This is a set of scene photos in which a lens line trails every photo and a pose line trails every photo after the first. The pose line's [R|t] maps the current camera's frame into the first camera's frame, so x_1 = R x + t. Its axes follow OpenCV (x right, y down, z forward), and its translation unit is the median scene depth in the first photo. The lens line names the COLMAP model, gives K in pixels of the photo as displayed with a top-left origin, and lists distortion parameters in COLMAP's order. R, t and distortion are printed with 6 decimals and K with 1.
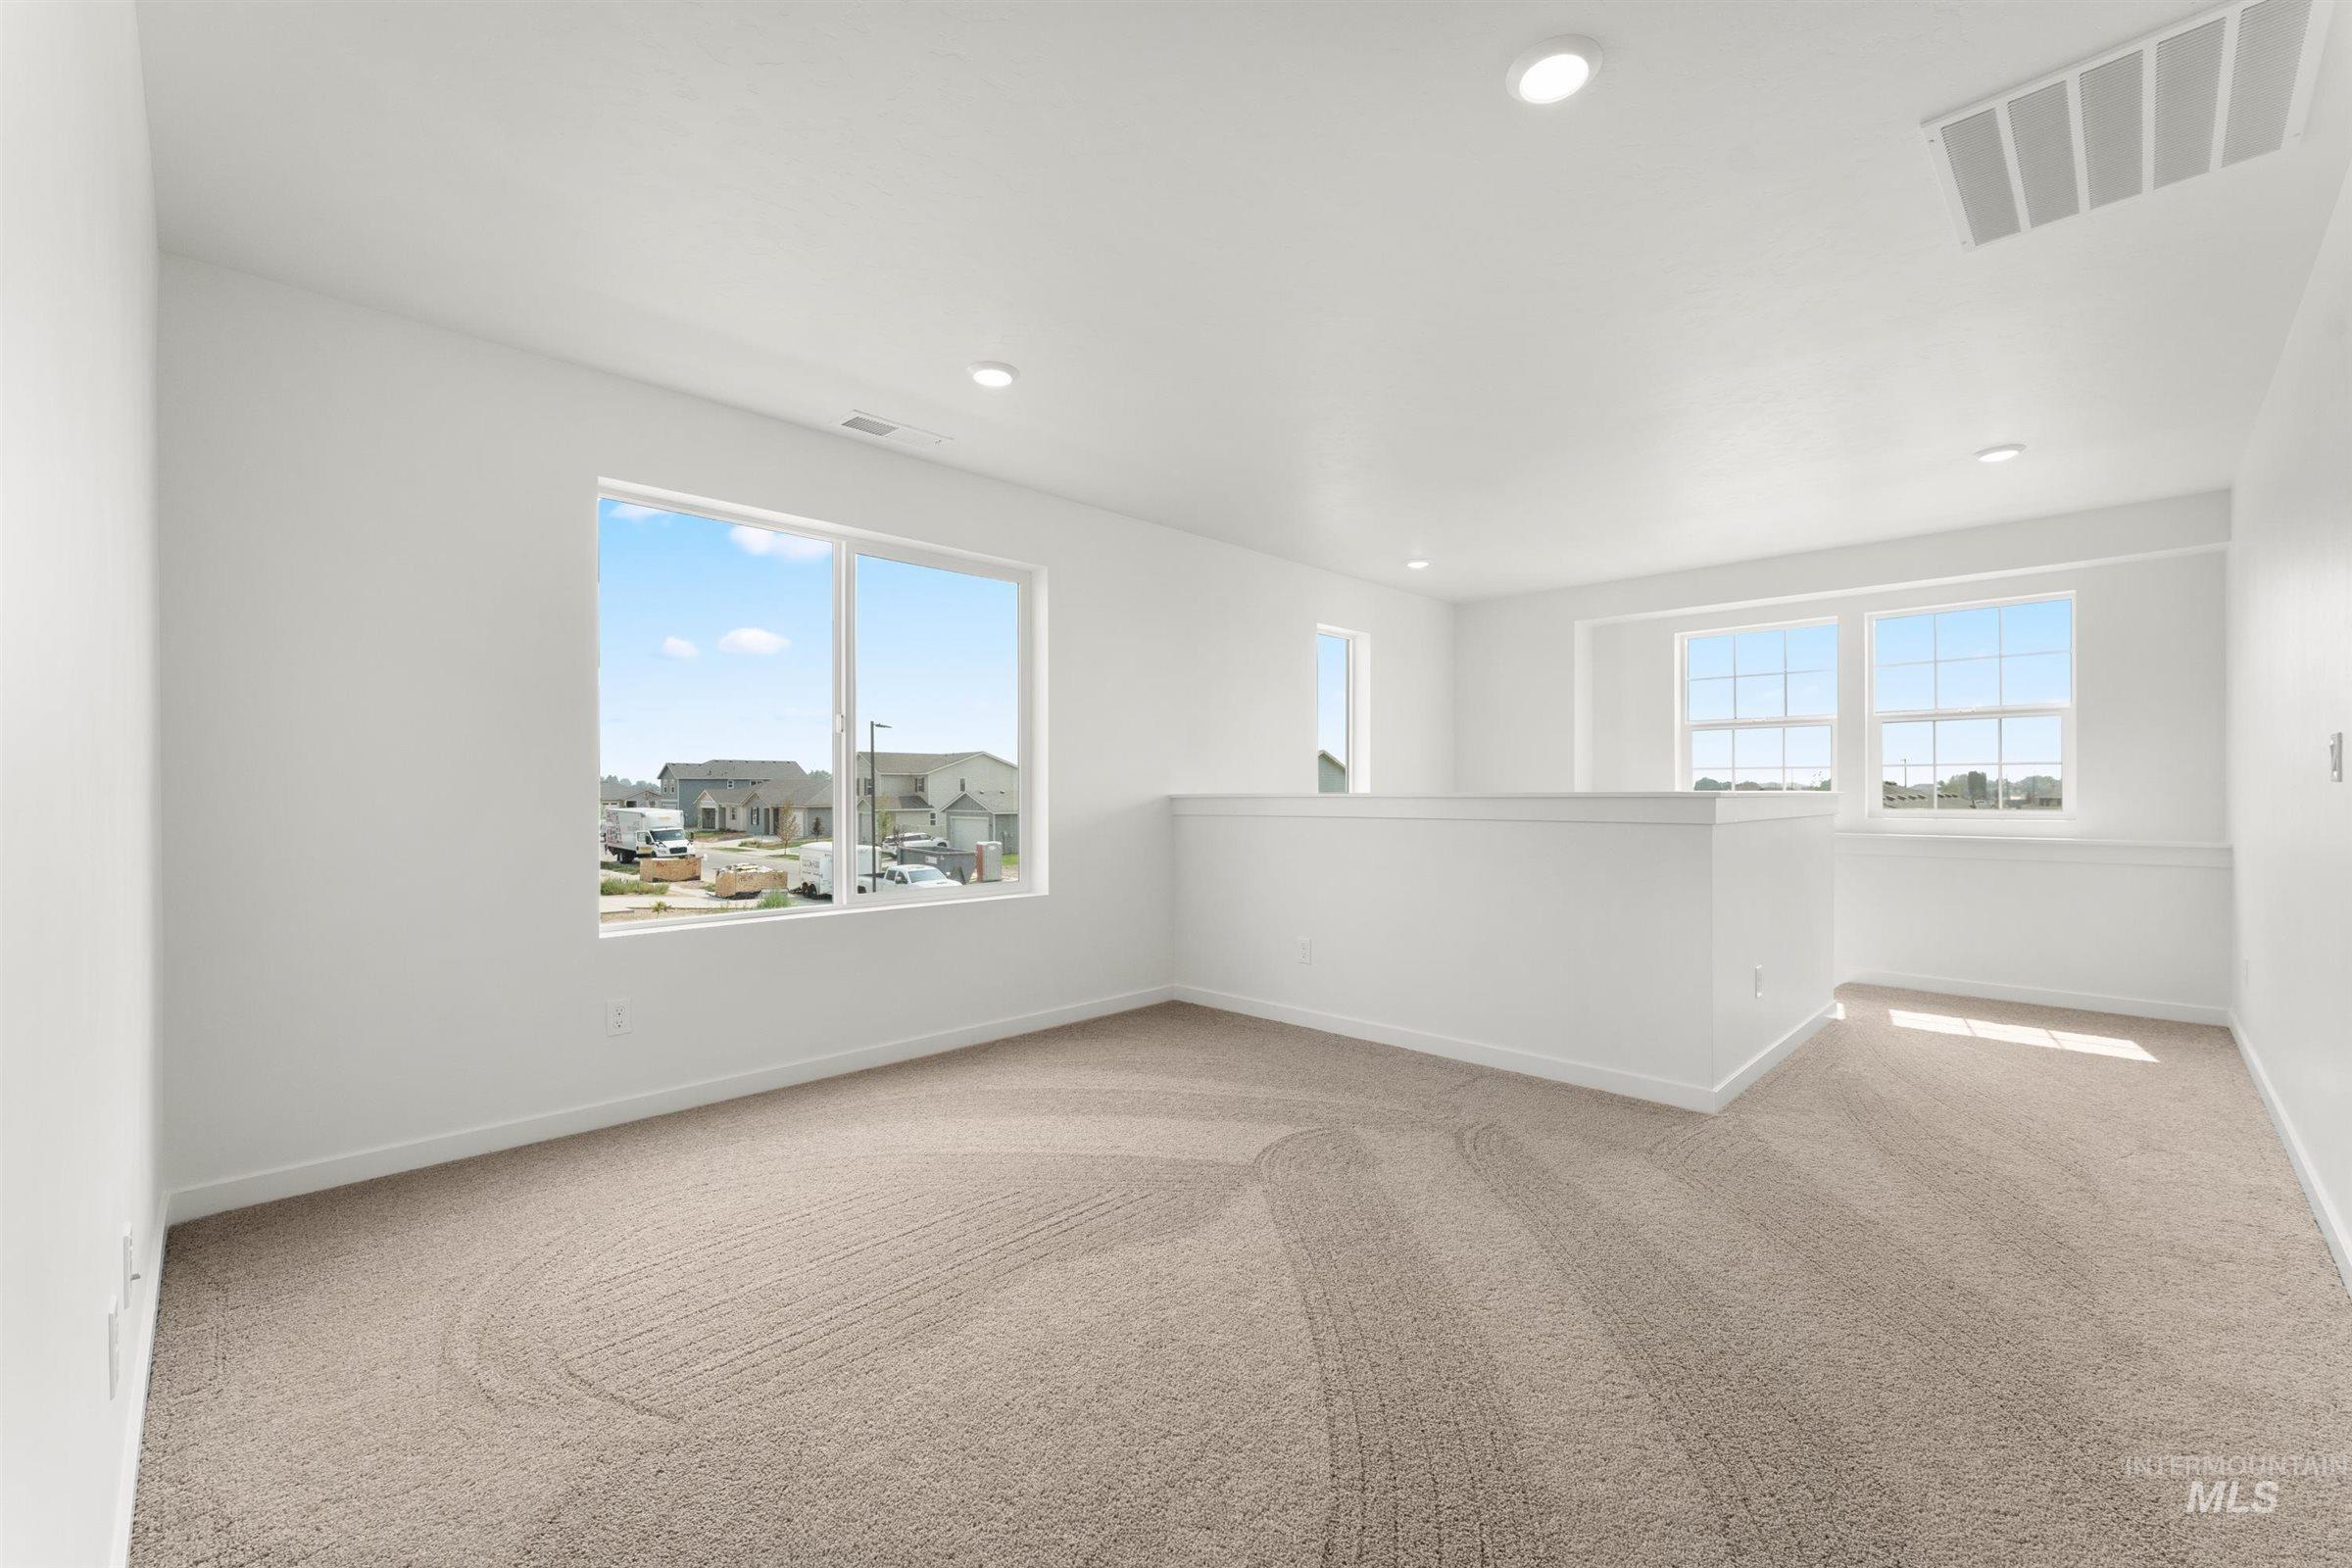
lens RADIAL K [[962.3, 0, 1173.4], [0, 962.3, 783.4], [0, 0, 1]] dist [-0.003490, 0.000005]
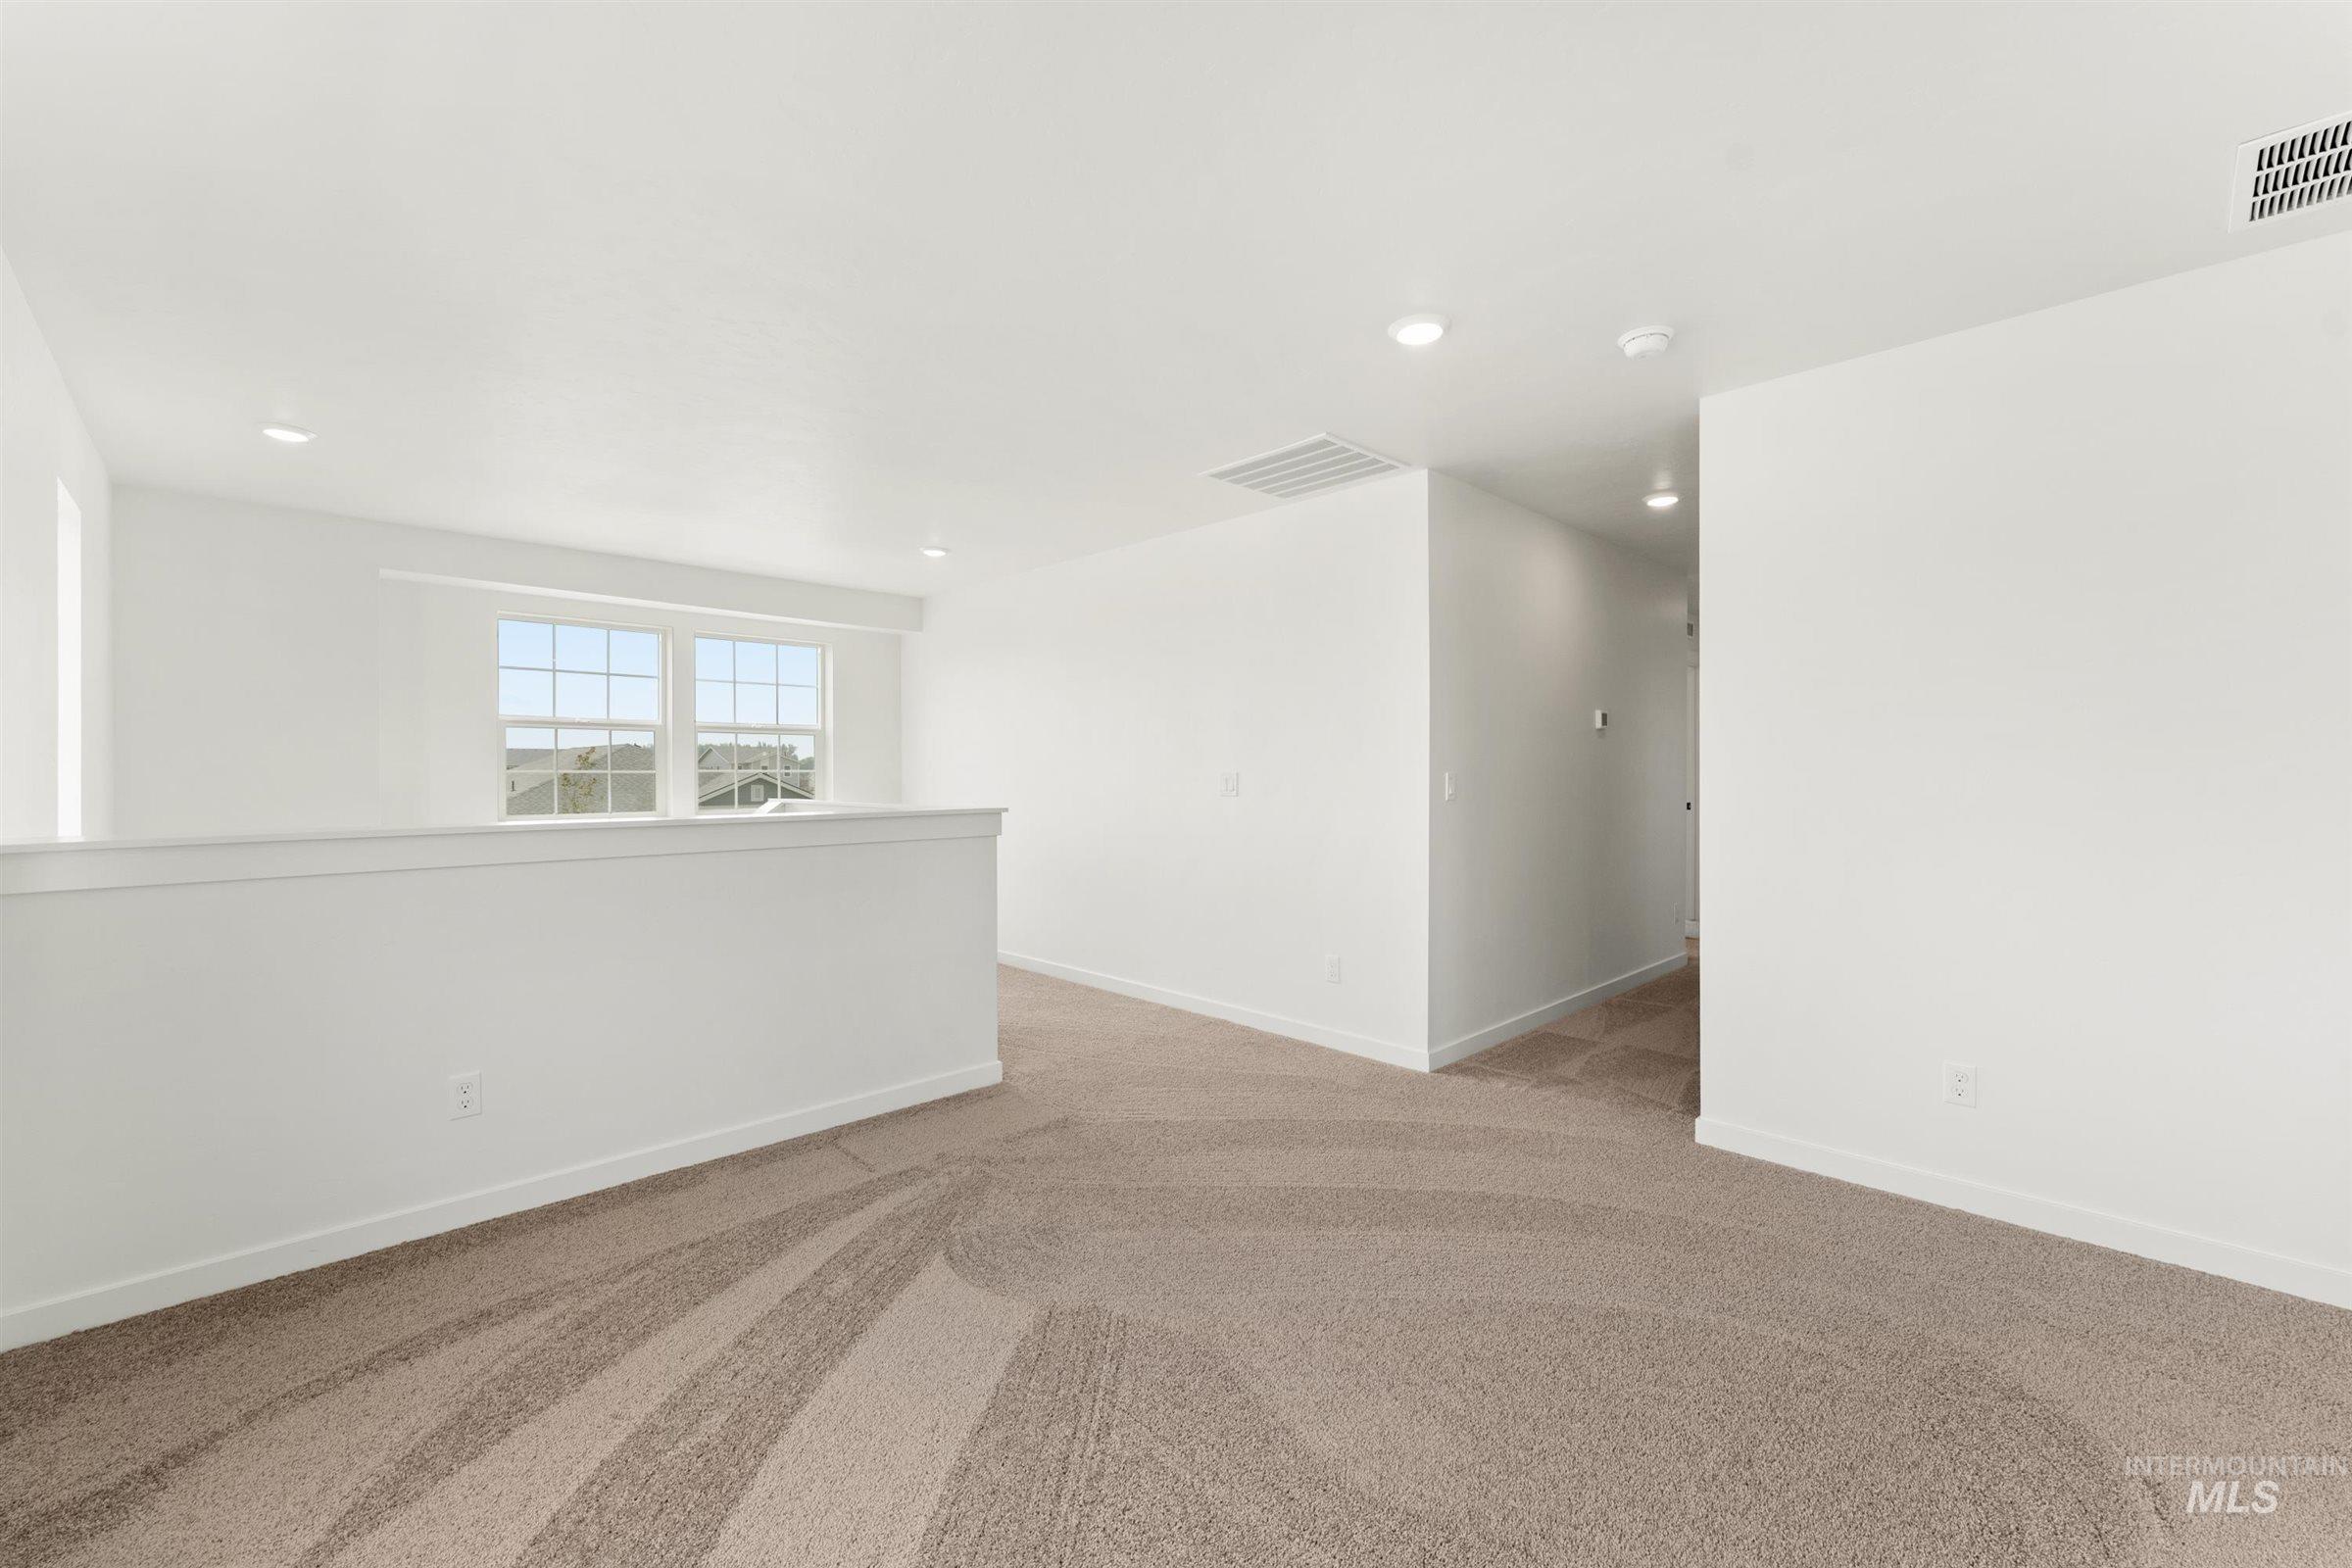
lens RADIAL K [[962.3, 0, 1171.6], [0, 962.3, 777.4], [0, 0, 1]] dist [-0.003490, 0.000005]
pose [[0.000325, -0.003687, 0.999993, -0.445353], [-0.006192, 0.999974, 0.003689, -0.024295], [-0.999981, -0.006194, 0.000302, 0.571539]]
